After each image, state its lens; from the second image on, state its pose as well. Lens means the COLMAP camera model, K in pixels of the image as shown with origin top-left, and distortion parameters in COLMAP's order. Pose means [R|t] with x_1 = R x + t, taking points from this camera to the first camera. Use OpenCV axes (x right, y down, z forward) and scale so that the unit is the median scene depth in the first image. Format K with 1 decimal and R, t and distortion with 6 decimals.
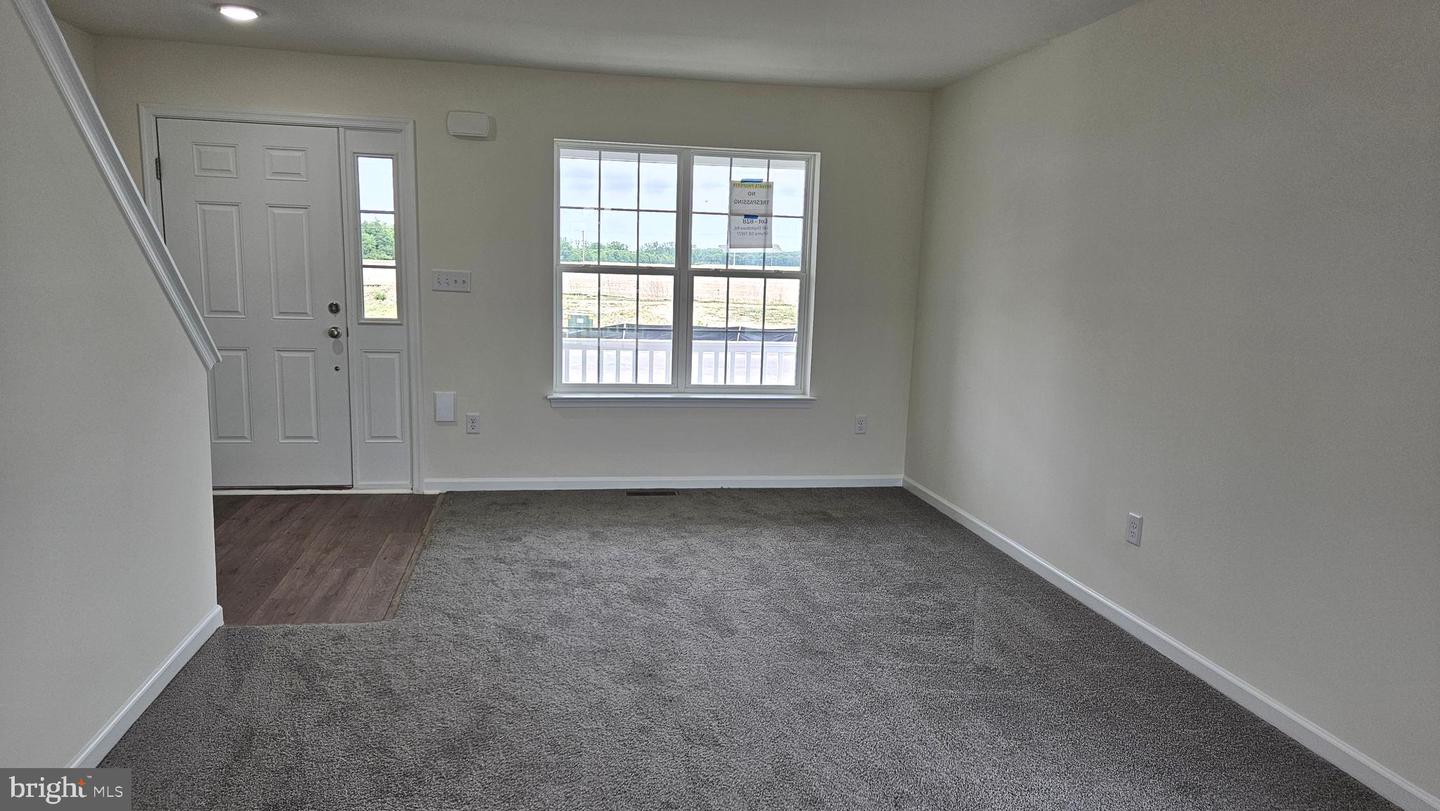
lens RADIAL K [[964.6, 0, 708.4], [0, 964.6, 407.7], [0, 0, 1]] dist [0.070346, -0.004626]
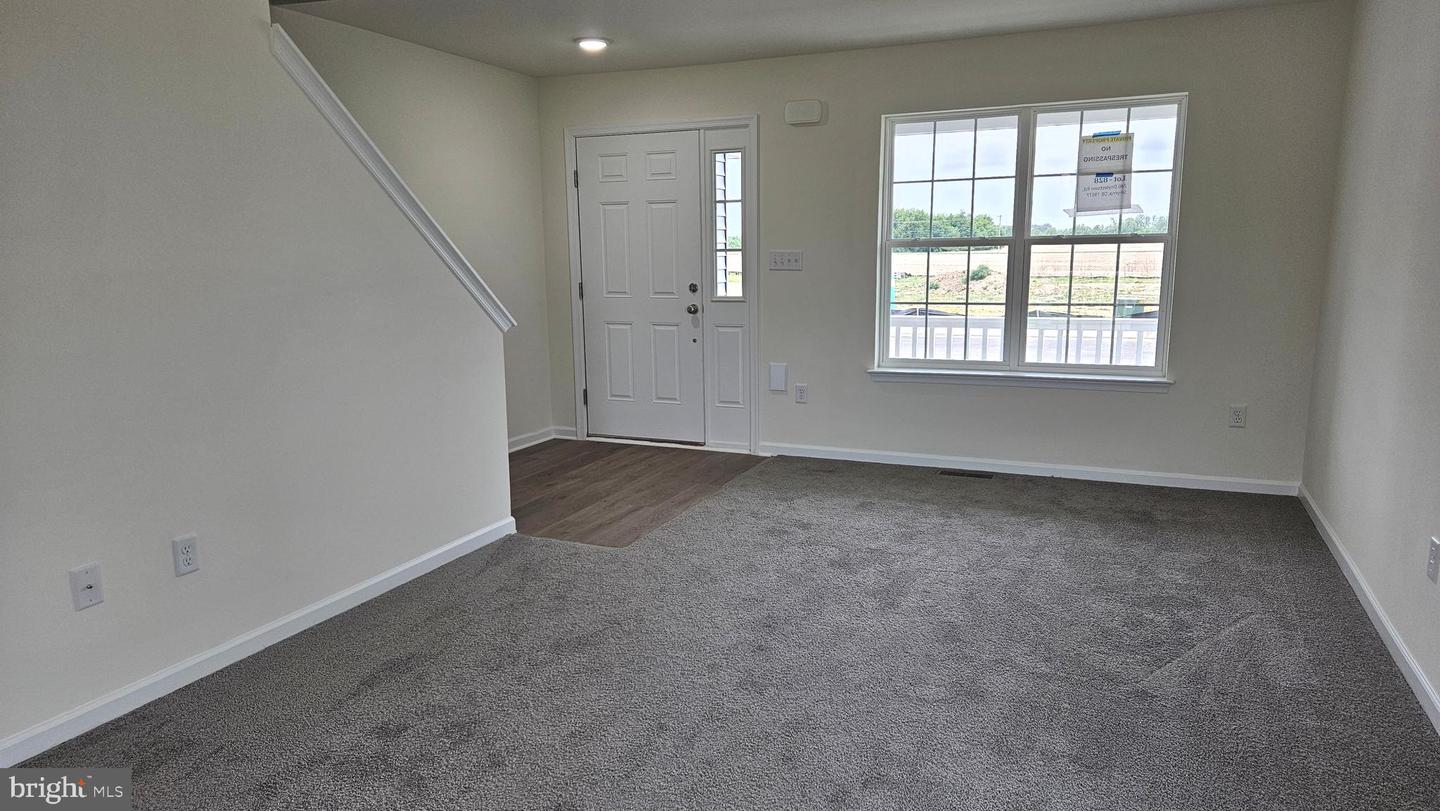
lens RADIAL K [[964.6, 0, 708.4], [0, 964.6, 407.7], [0, 0, 1]] dist [0.070346, -0.004626]
pose [[0.835881, 0.050204, -0.546610, 0.255615], [-0.044283, 0.998730, 0.024013, 0.010989], [0.547122, 0.004134, 0.837043, 0.053148]]
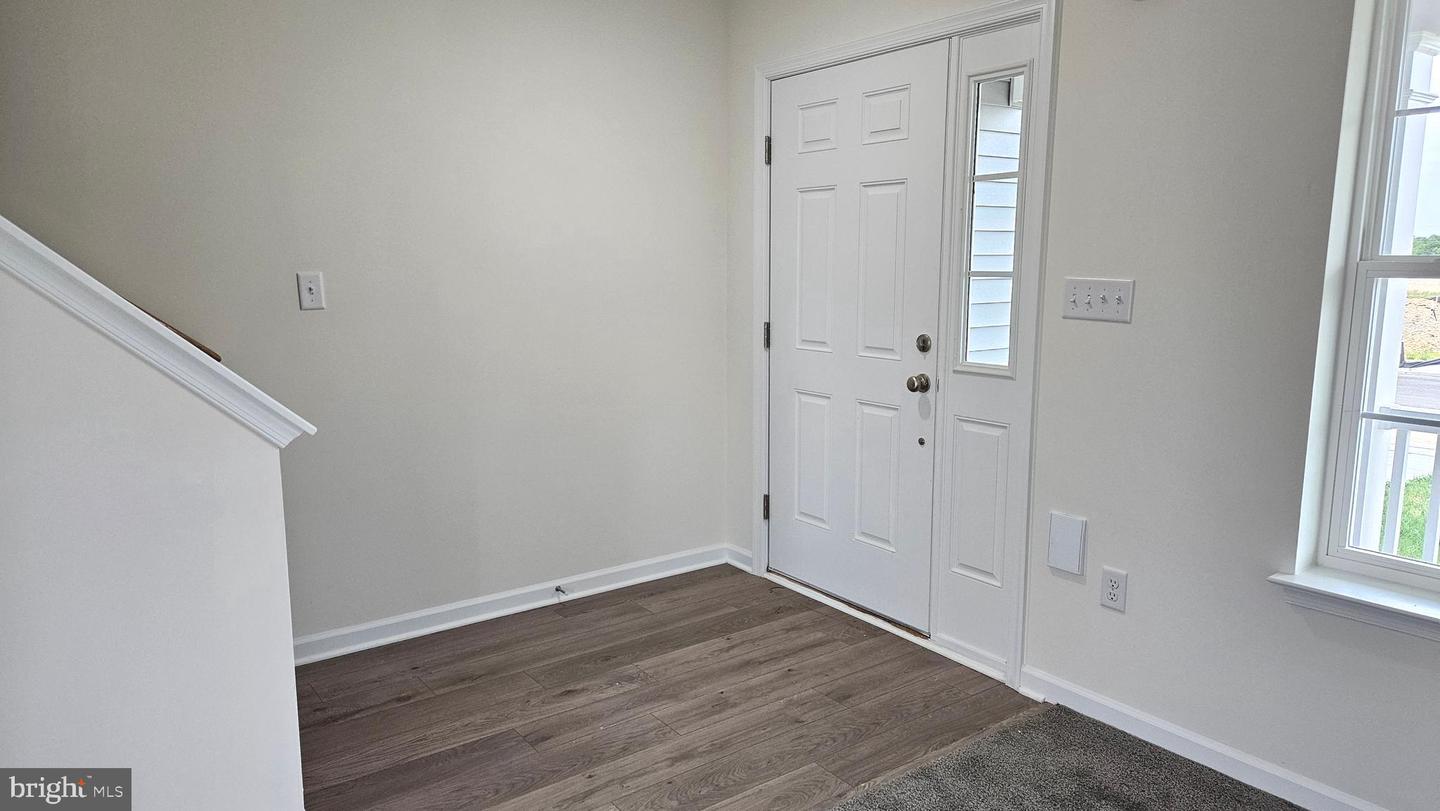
lens RADIAL K [[964.6, 0, 708.4], [0, 964.6, 407.7], [0, 0, 1]] dist [0.070346, -0.004626]
pose [[0.454033, 0.108129, -0.884400, 0.092571], [-0.116491, 0.991292, 0.061393, -0.081711], [0.883337, 0.075151, 0.462675, 0.588357]]
